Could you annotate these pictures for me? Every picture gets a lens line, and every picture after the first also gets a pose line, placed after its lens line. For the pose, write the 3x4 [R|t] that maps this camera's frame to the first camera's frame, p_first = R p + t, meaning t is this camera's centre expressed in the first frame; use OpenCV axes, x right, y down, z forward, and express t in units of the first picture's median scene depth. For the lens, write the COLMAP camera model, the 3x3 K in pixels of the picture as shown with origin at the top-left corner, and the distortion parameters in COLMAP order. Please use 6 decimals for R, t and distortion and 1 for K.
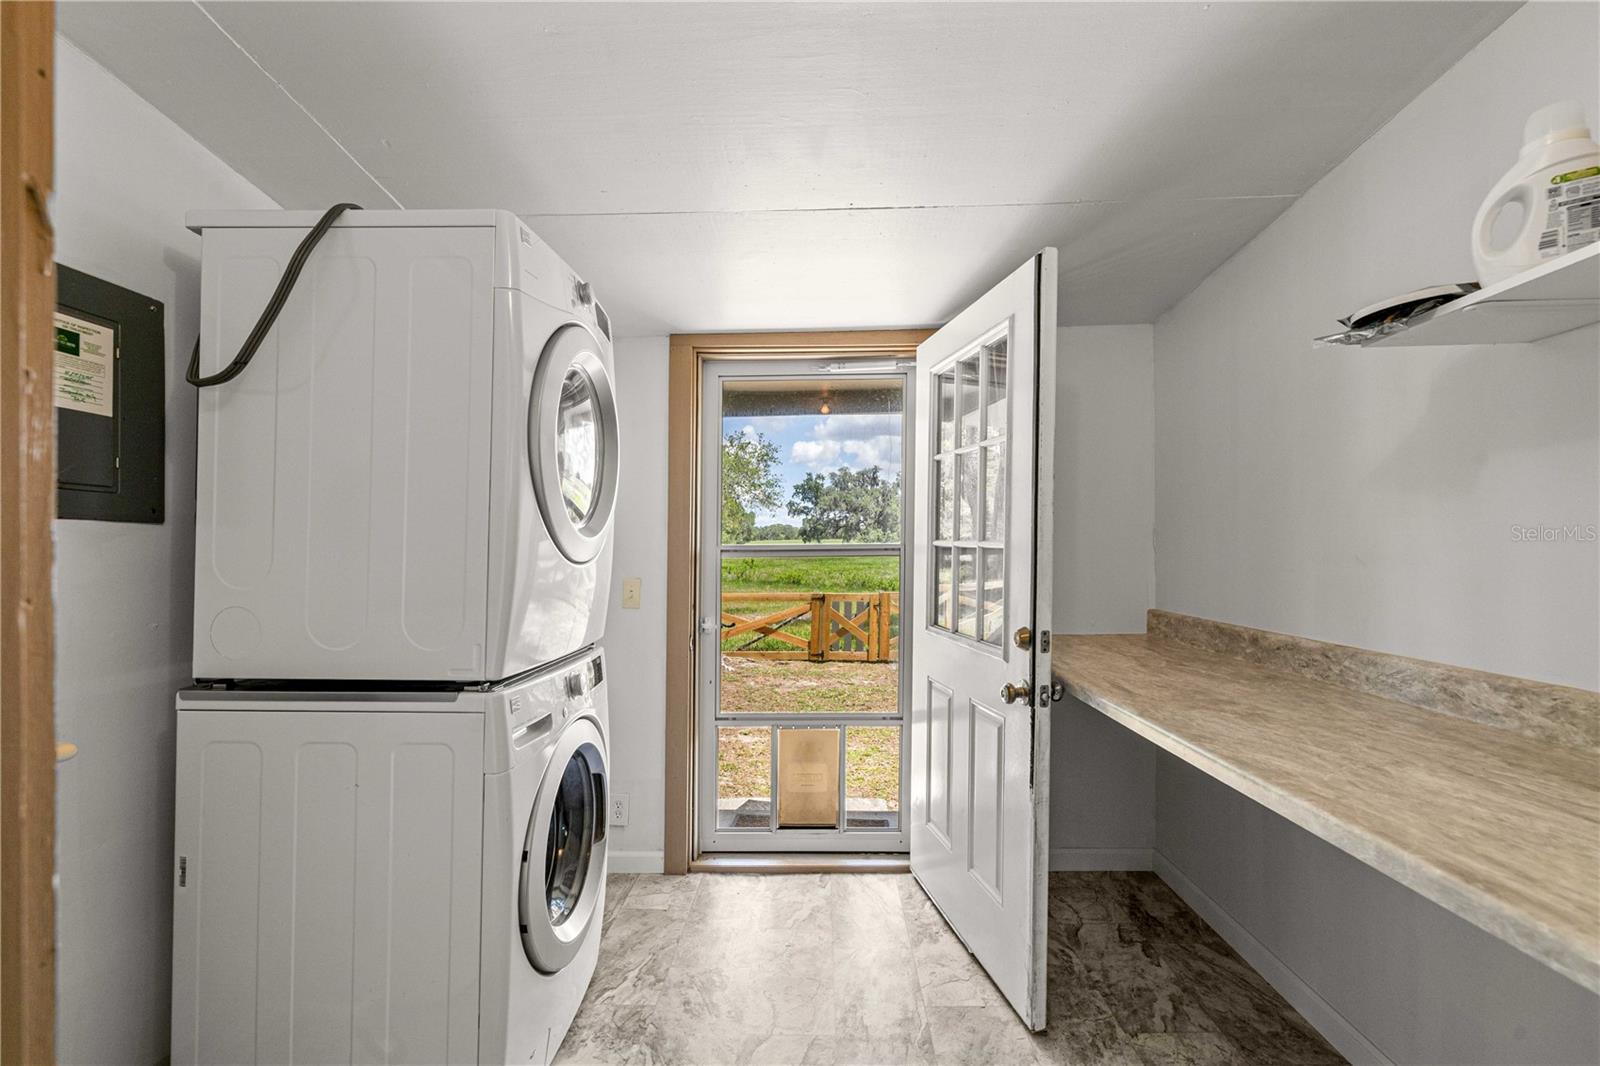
lens RADIAL K [[669.6, 0, 796.3], [0, 669.6, 539.0], [0, 0, 1]] dist [-0.000703, -0.000214]
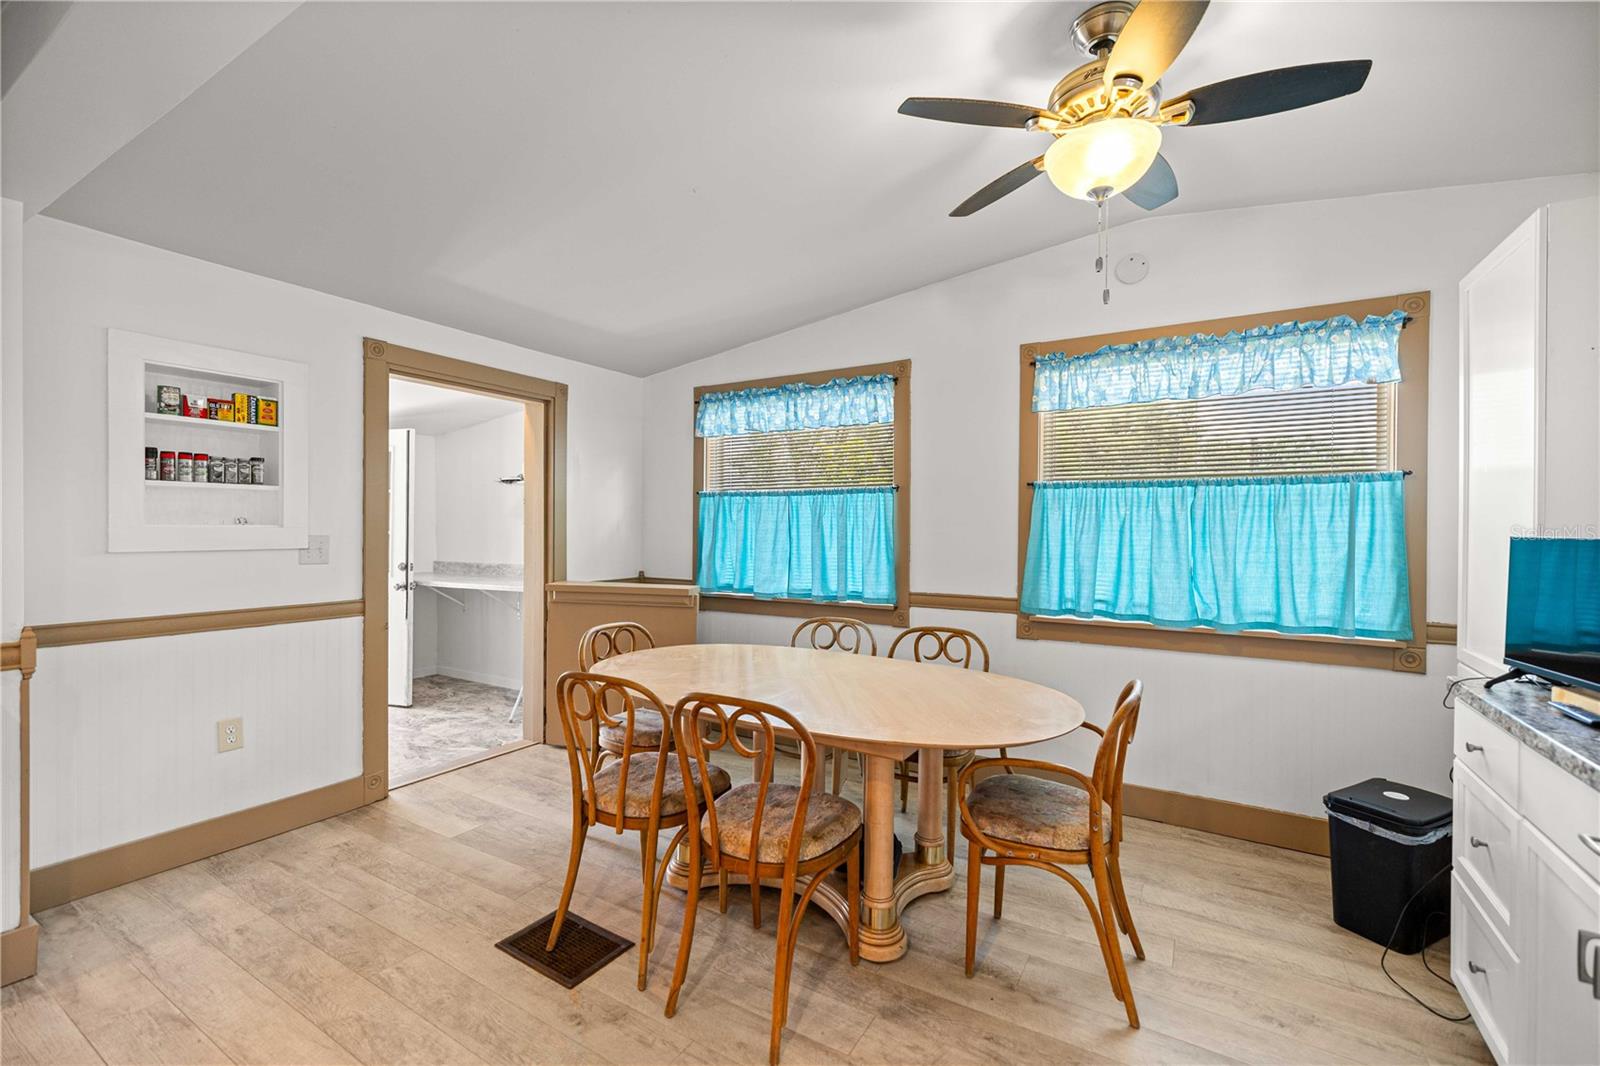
lens RADIAL K [[669.6, 0, 796.3], [0, 669.6, 539.0], [0, 0, 1]] dist [-0.000703, -0.000214]
pose [[0.492319, -0.015066, 0.870285, -1.273416], [-0.002625, 0.999820, 0.018793, -0.022996], [-0.870411, -0.011536, 0.492191, -1.787132]]
